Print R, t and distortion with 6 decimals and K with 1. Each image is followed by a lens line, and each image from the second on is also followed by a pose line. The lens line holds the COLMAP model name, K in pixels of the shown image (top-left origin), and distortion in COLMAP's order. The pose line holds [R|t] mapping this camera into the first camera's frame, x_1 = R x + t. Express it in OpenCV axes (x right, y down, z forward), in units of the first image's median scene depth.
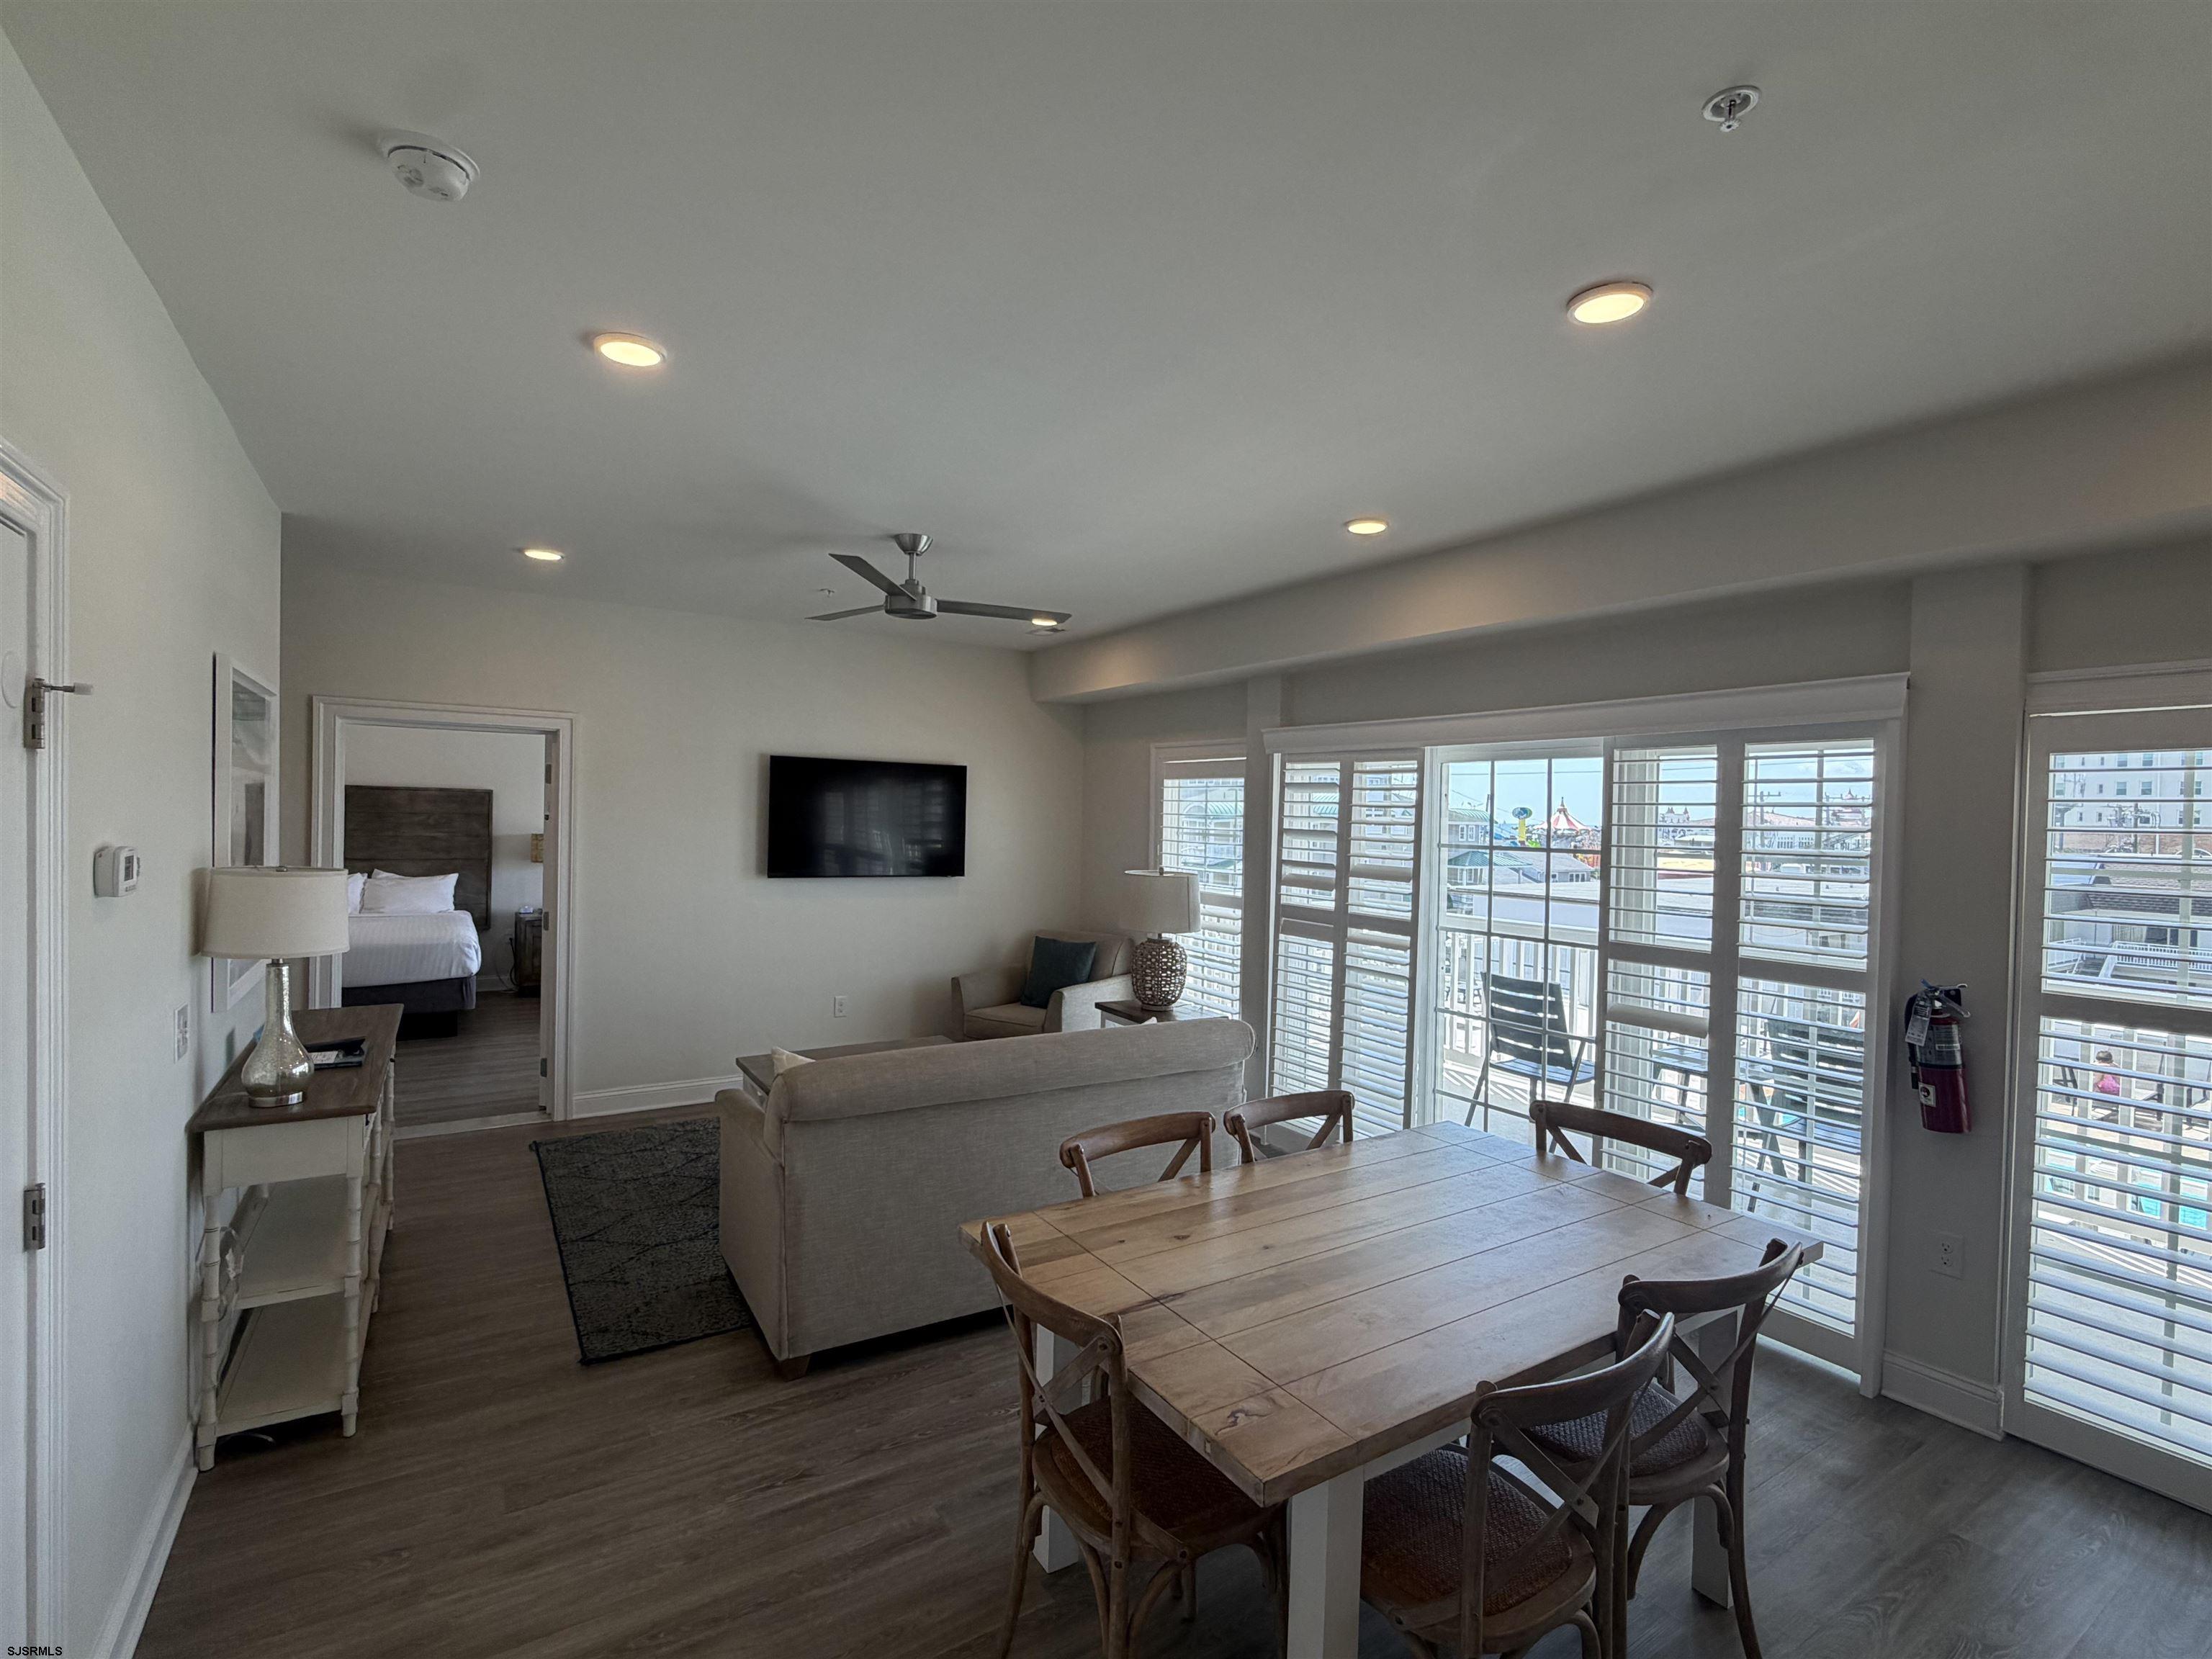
lens RADIAL K [[1028.1, 0, 1096.9], [0, 1028.1, 833.3], [0, 0, 1]] dist [-0.009101, -0.000236]
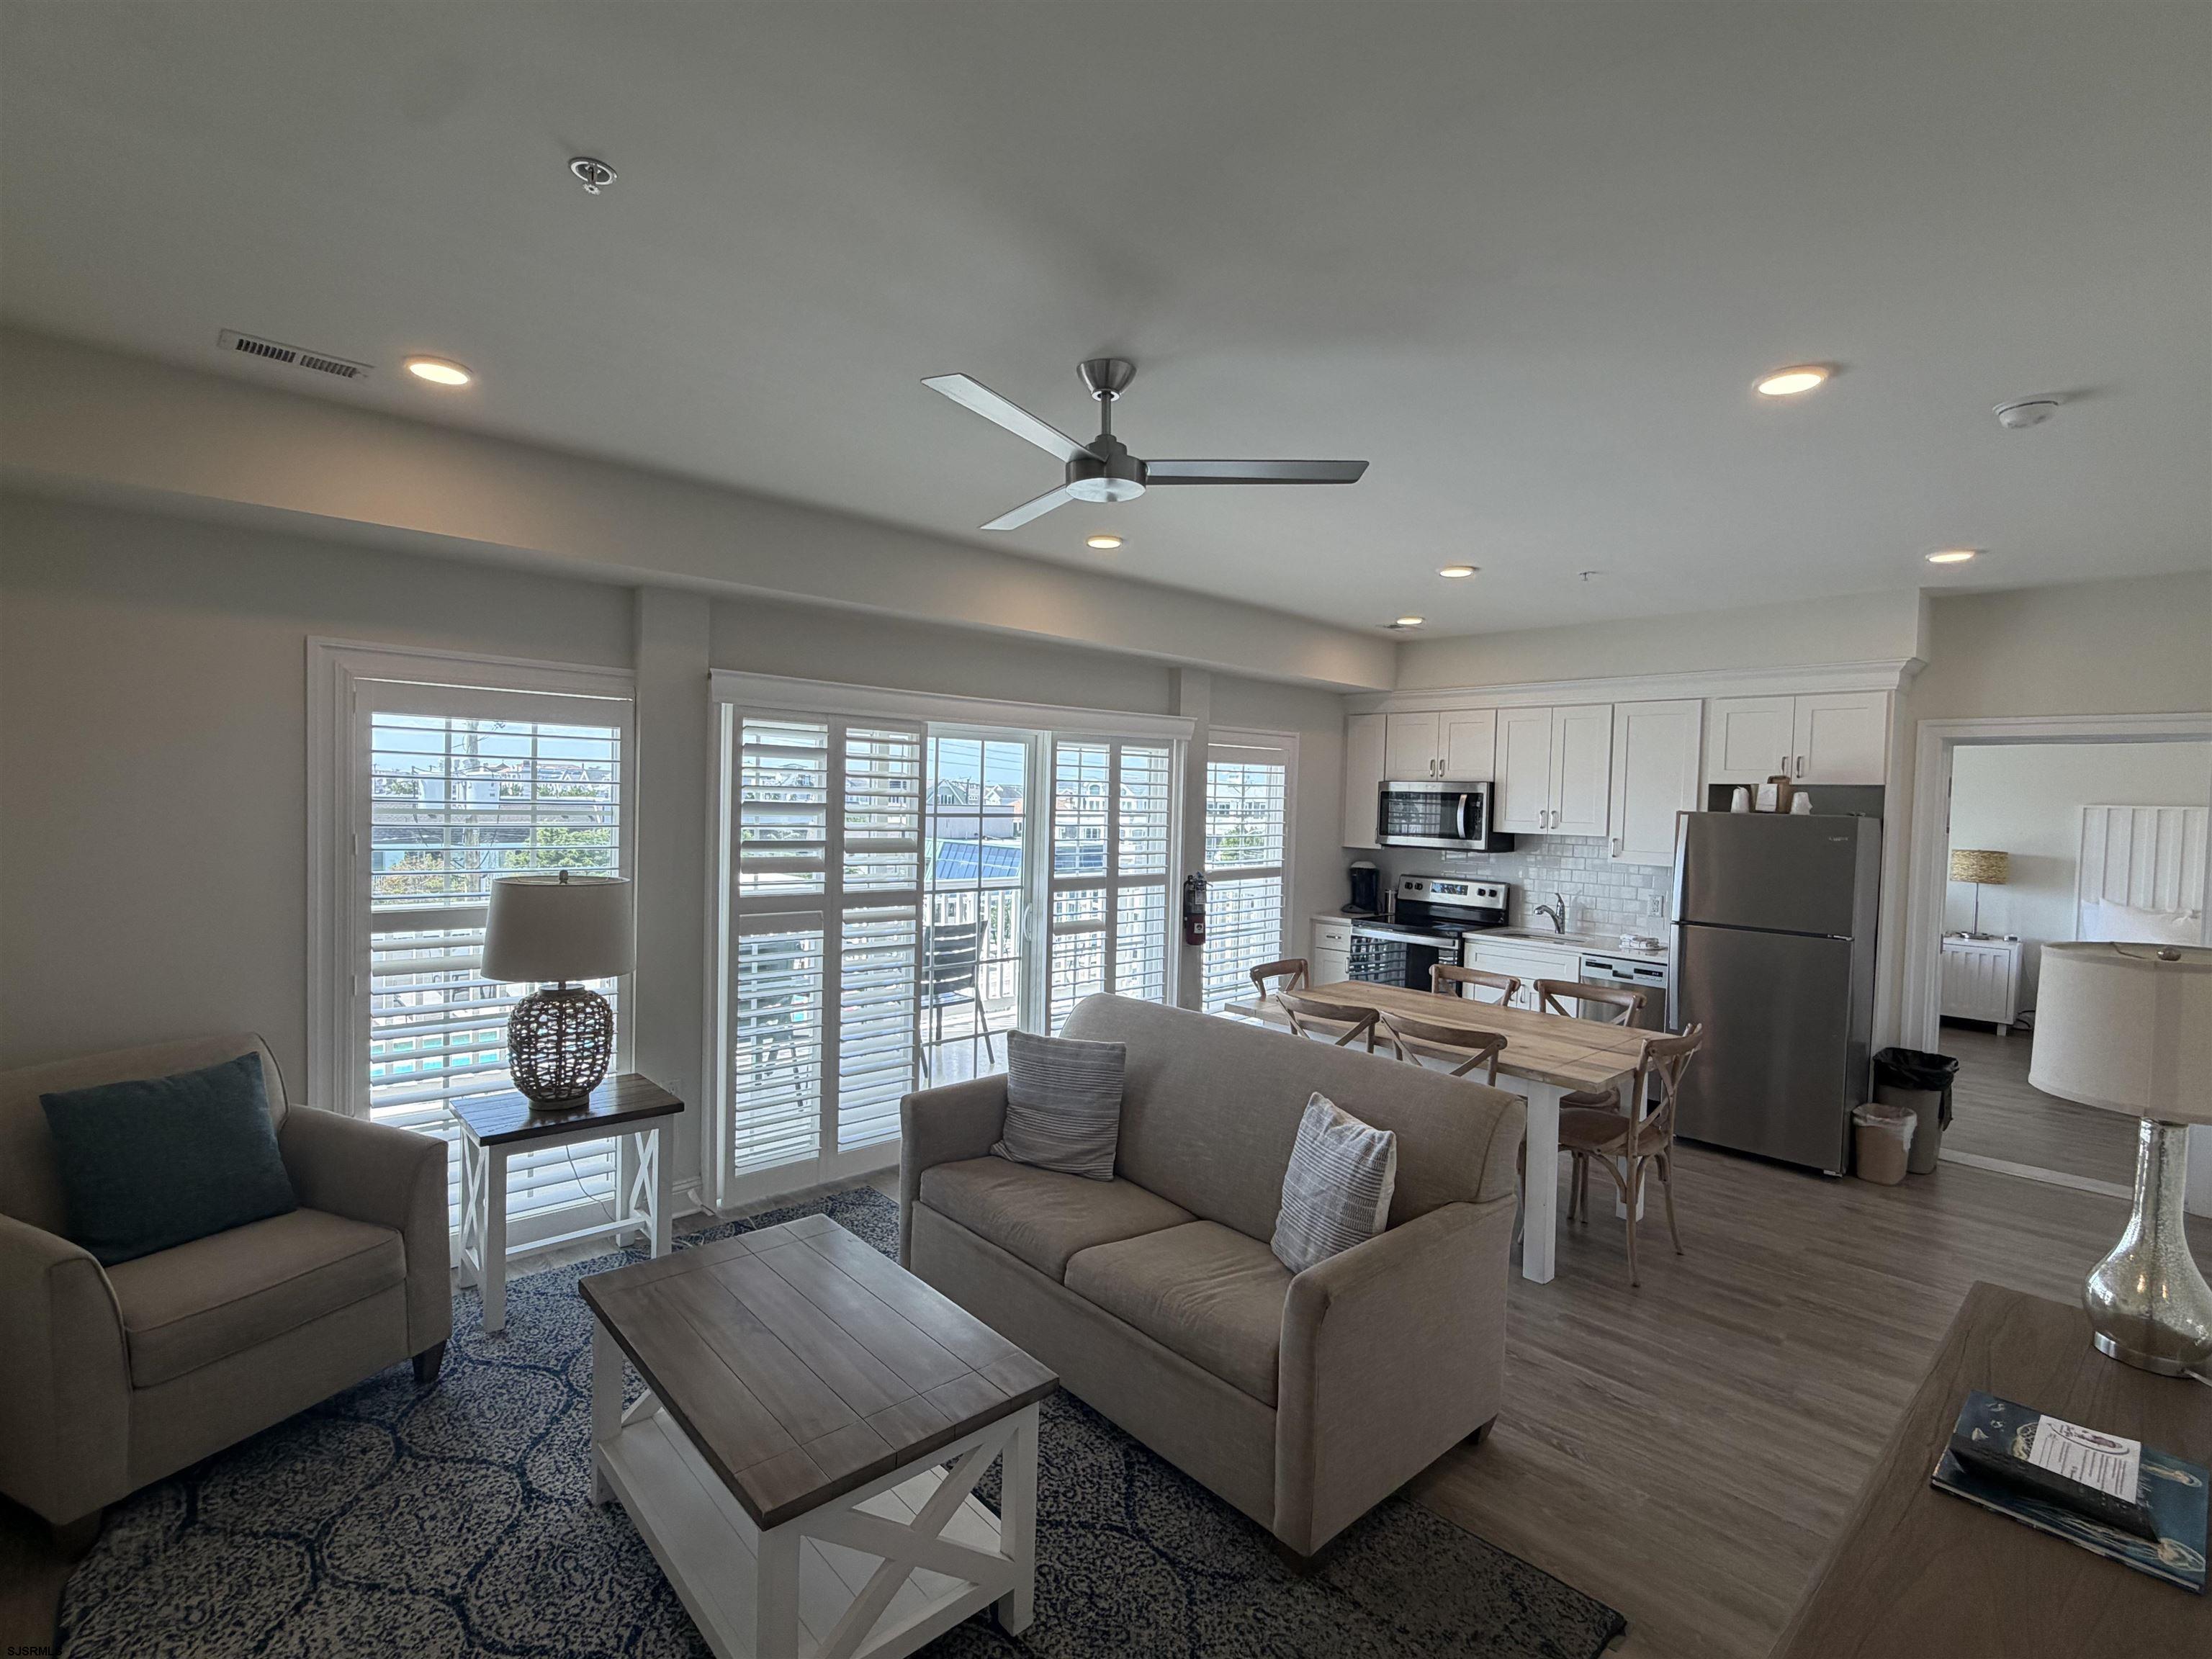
lens RADIAL K [[1028.1, 0, 1098.0], [0, 1028.1, 827.1], [0, 0, 1]] dist [-0.009101, -0.000236]
pose [[-0.162978, -0.050800, 0.985321, -0.692444], [-0.003135, 0.998695, 0.050971, -0.028556], [-0.986625, 0.005218, -0.162925, 0.926934]]
